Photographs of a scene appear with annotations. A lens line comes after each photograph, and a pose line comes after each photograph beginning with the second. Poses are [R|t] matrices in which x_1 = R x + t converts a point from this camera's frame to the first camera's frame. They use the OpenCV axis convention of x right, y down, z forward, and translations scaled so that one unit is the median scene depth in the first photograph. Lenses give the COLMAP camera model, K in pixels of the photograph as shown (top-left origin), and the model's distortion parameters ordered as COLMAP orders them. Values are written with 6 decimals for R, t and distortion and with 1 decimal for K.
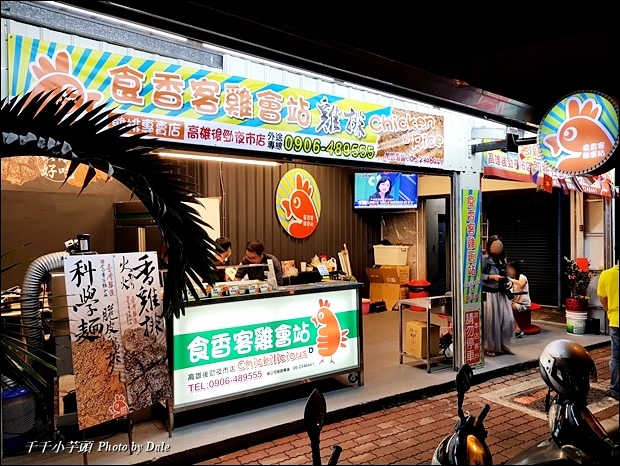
lens RADIAL K [[486.2, 0, 312.9], [0, 486.2, 235.8], [0, 0, 1]] dist [0.027877, -0.062842]
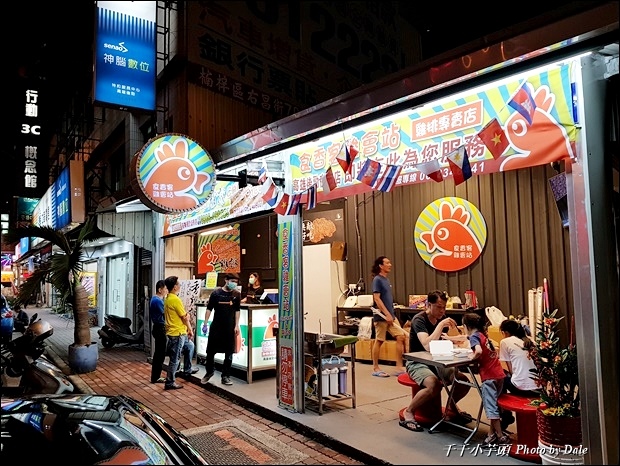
lens RADIAL K [[486.2, 0, 309.8], [0, 486.2, 231.9], [0, 0, 1]] dist [0.027877, -0.062842]
pose [[0.002606, -0.086265, -0.996269, 1.447633], [0.012569, 0.996196, -0.086225, 0.011044], [0.999918, -0.012298, 0.003680, 1.157091]]
